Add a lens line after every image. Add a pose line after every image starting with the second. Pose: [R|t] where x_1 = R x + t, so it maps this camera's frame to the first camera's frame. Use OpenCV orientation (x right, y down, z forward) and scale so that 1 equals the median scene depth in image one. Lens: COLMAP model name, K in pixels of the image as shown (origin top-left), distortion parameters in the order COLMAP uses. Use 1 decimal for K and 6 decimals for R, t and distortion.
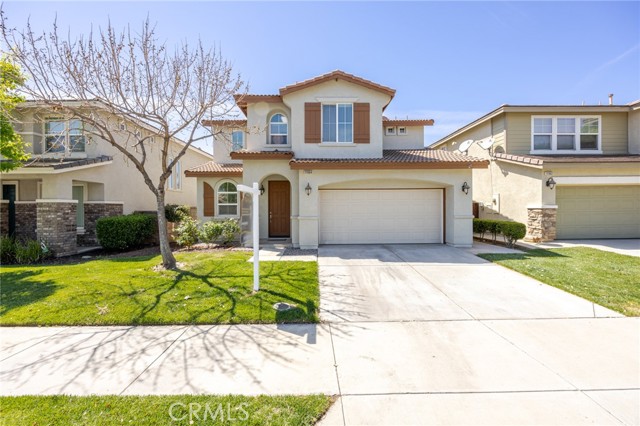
lens RADIAL K [[254.7, 0, 318.7], [0, 254.7, 210.8], [0, 0, 1]] dist [-0.006367, -0.000175]
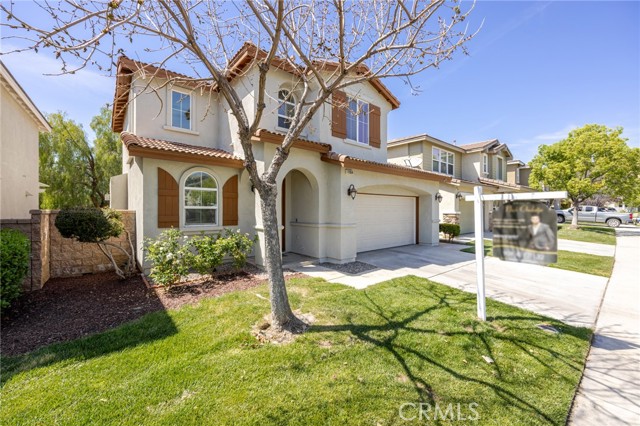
lens RADIAL K [[254.7, 0, 319.7], [0, 254.7, 211.5], [0, 0, 1]] dist [-0.006367, -0.000175]
pose [[0.778022, 0.003479, 0.628227, -0.613882], [-0.000634, 0.999989, -0.004753, -0.014472], [-0.628236, 0.003299, 0.778016, 0.377299]]
